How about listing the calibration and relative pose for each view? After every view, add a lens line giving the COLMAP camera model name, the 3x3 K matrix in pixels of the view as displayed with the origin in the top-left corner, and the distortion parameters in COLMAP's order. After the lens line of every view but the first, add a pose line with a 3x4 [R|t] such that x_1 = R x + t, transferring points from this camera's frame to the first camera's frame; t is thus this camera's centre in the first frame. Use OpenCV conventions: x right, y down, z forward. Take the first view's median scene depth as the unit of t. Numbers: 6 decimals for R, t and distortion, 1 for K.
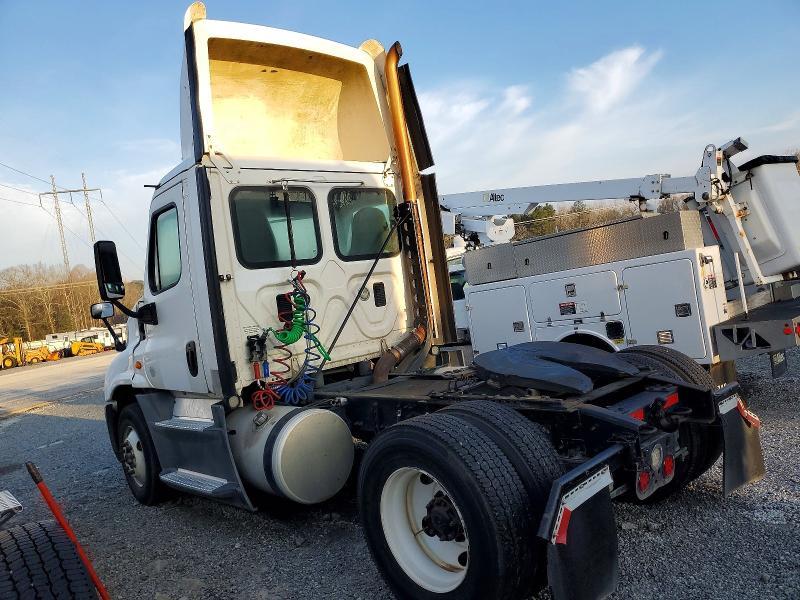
lens RADIAL K [[632.3, 0, 416.6], [0, 632.3, 301.2], [0, 0, 1]] dist [-0.006191, -0.002494]
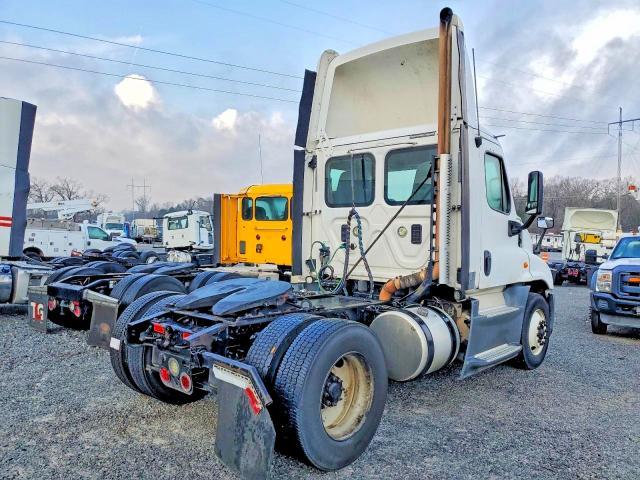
lens RADIAL K [[496.9, 0, 321.3], [0, 496.9, 229.2], [0, 0, 1]] dist [0.003718, 0.000055]
pose [[0.062359, 0.120885, -0.990706, 1.019582], [-0.049544, 0.991789, 0.117899, -0.144260], [0.996823, 0.041731, 0.067836, 0.874599]]
